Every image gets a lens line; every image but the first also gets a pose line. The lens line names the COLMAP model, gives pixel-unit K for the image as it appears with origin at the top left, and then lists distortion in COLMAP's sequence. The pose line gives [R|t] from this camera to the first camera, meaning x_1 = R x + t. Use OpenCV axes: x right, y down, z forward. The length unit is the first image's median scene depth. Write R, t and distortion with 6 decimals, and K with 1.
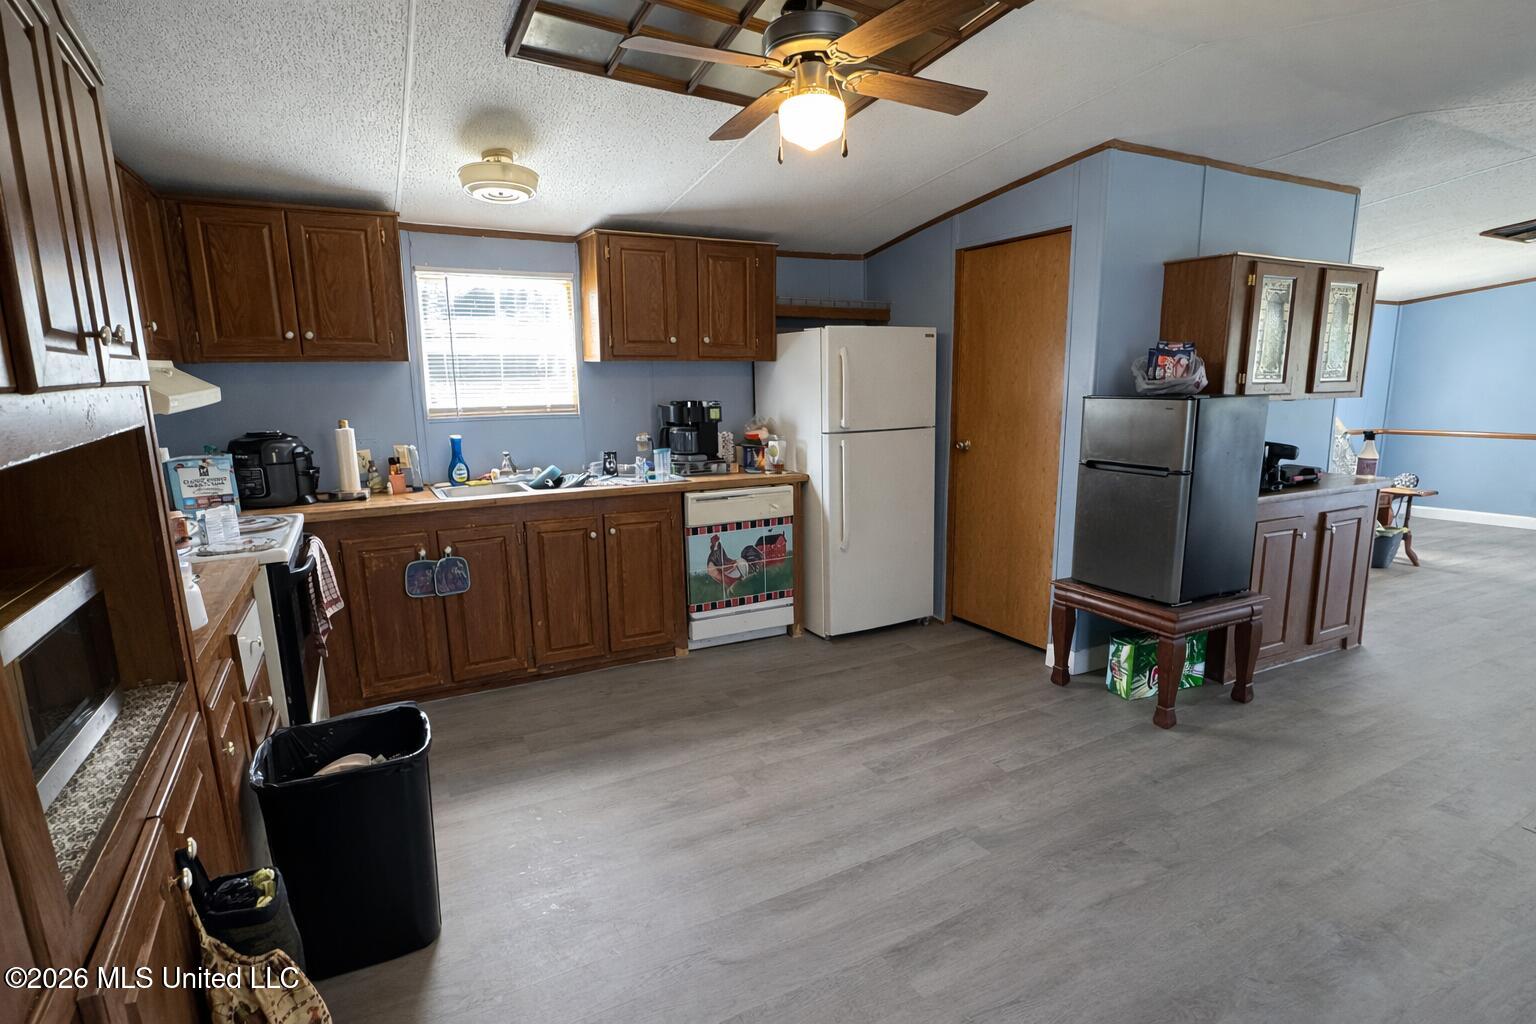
lens RADIAL K [[712.1, 0, 768.0], [0, 712.1, 512.0], [0, 0, 1]] dist [-0.004096, -0.000475]
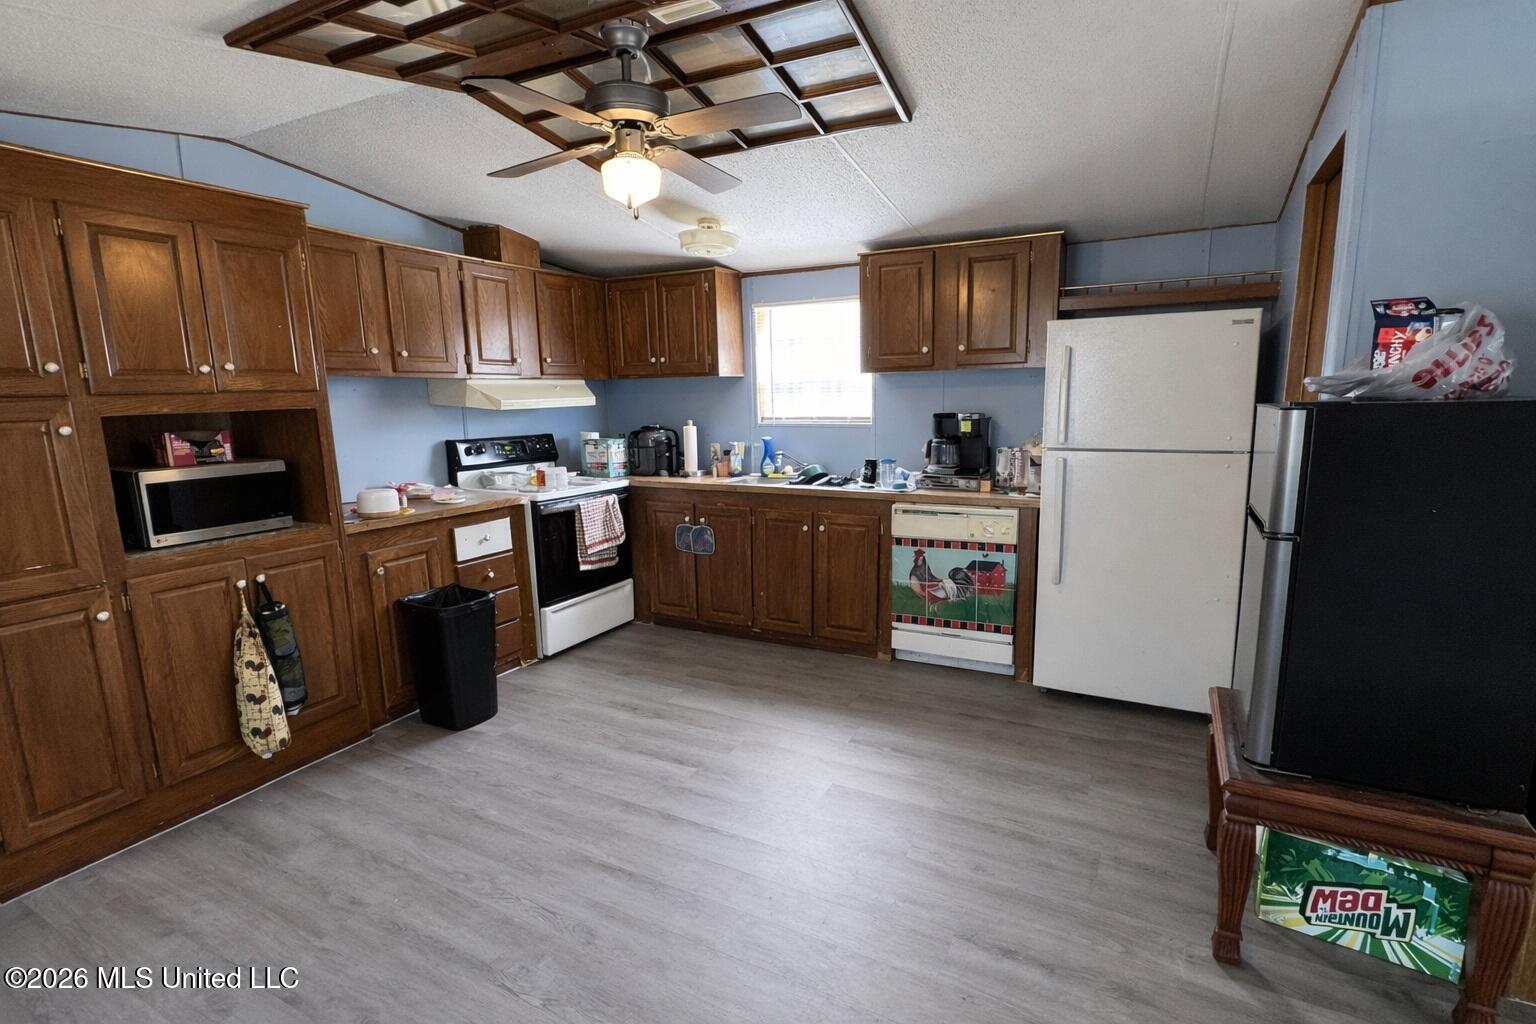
lens RADIAL K [[712.1, 0, 768.0], [0, 712.1, 512.0], [0, 0, 1]] dist [-0.004096, -0.000475]
pose [[0.620884, 0.138067, -0.771648, 0.536861], [-0.122725, 0.989349, 0.078272, -0.068360], [0.774236, 0.046103, 0.631215, 0.211582]]
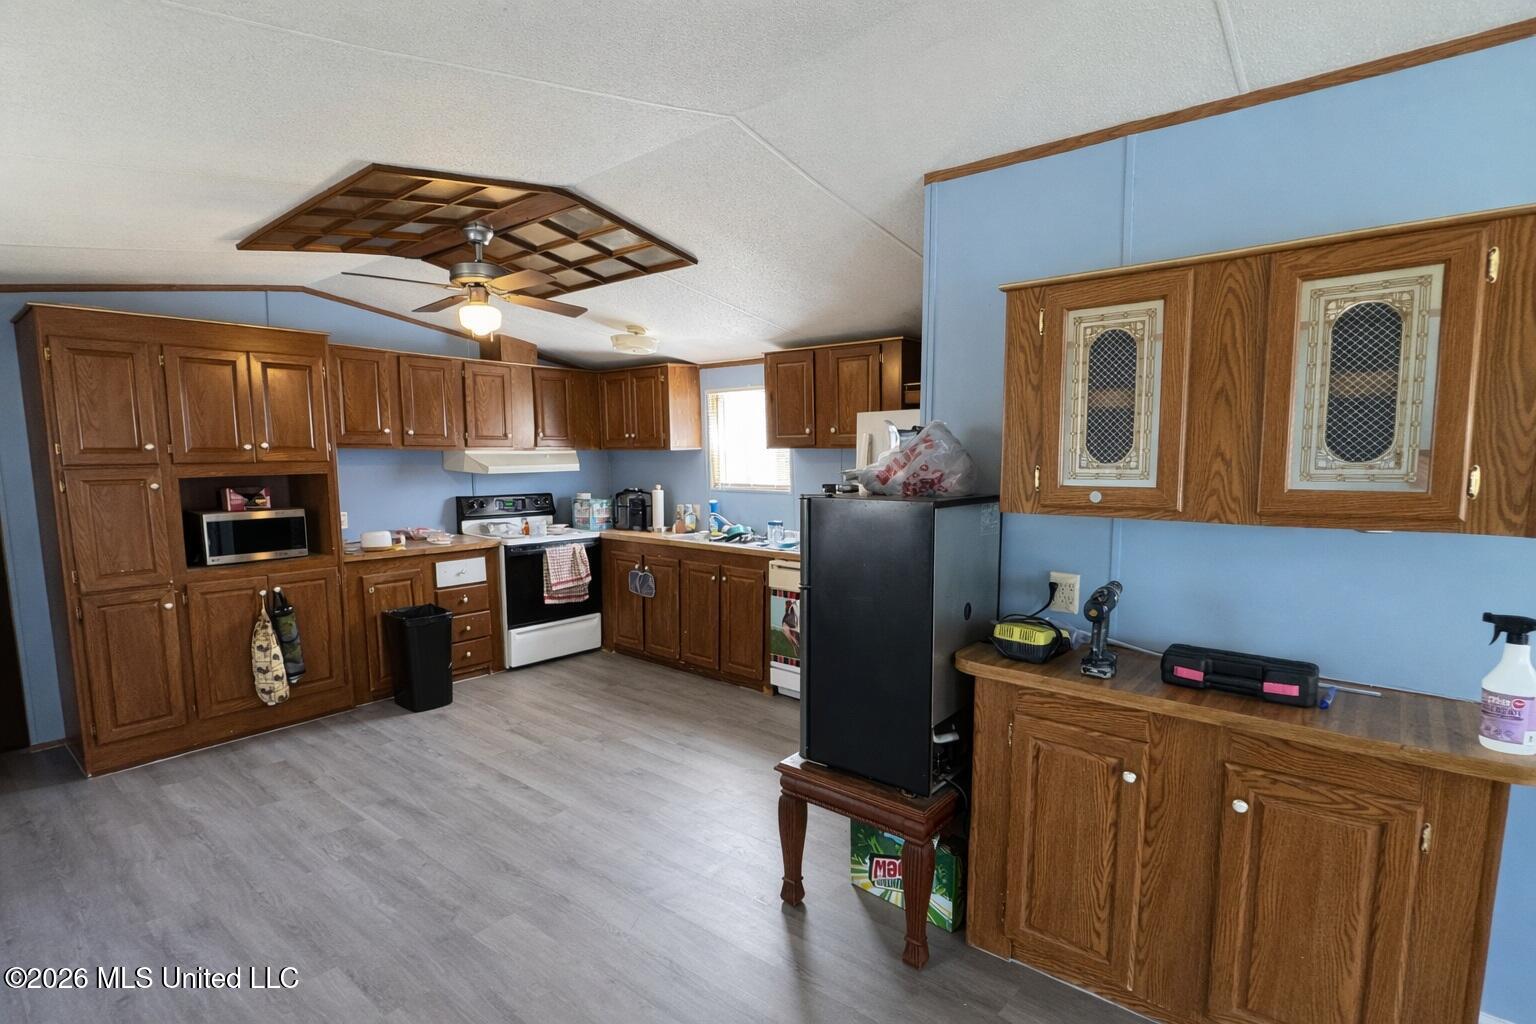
lens RADIAL K [[699.6, 0, 765.0], [0, 699.6, 544.2], [0, 0, 1]] dist [0.000425, 0.000138]
pose [[0.431195, 0.133441, -0.892336, 0.894361], [-0.151212, 0.985702, 0.074334, -0.133141], [0.889497, 0.102880, 0.445208, 0.441809]]
